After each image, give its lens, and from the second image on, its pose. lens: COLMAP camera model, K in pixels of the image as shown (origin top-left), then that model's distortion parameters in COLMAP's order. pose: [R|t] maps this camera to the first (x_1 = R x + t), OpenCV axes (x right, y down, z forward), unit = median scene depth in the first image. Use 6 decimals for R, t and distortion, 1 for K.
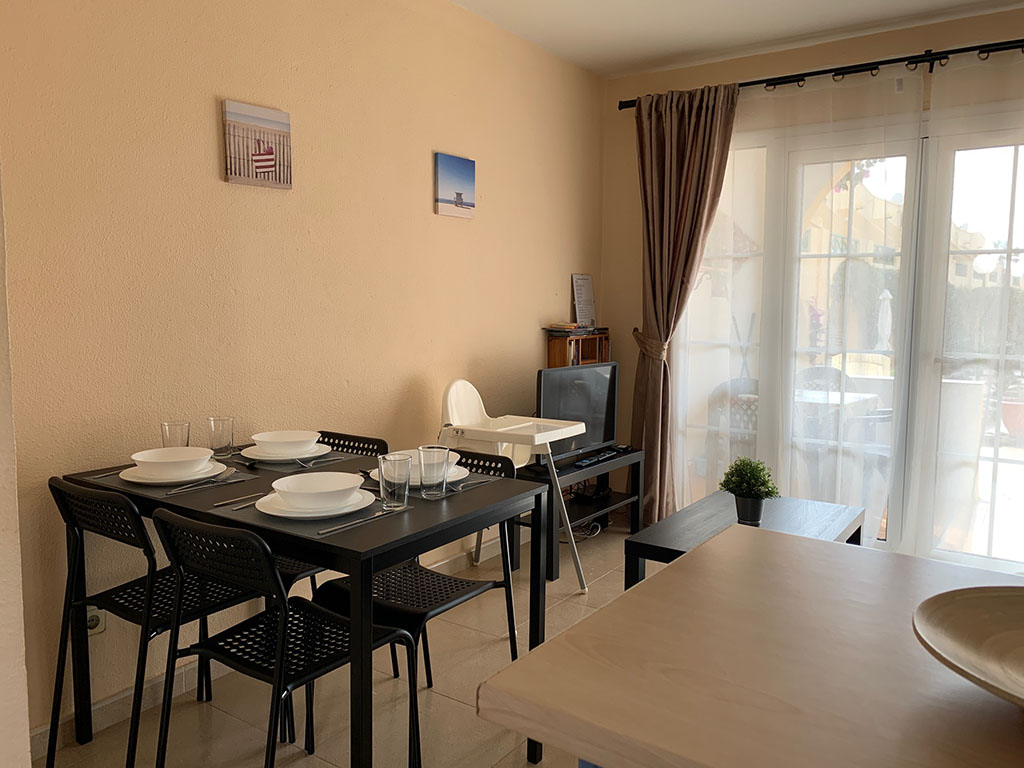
lens RADIAL K [[784.2, 0, 512.0], [0, 784.2, 384.0], [0, 0, 1]] dist [-0.000505, -0.003064]
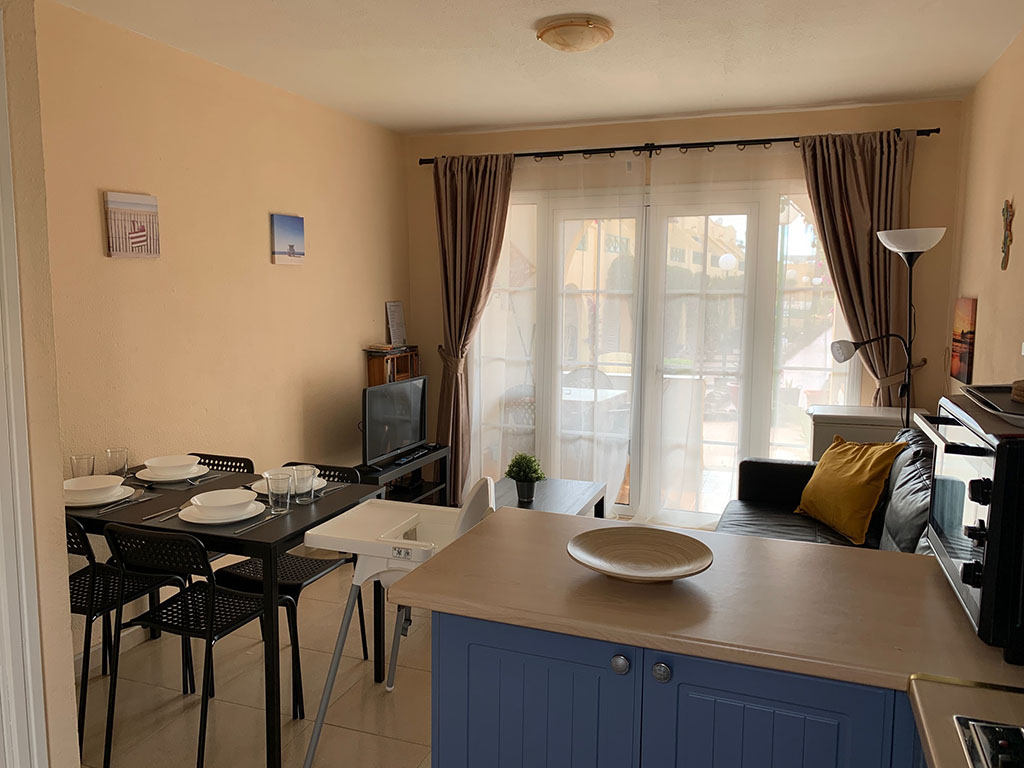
lens RADIAL K [[778.7, 0, 520.7], [0, 778.7, 377.0], [0, 0, 1]] dist [0.024213, -0.050770]
pose [[0.964642, -0.030734, 0.261765, -0.047228], [0.026545, 0.999457, 0.019522, -0.053888], [-0.262223, -0.011883, 0.964934, -0.254060]]
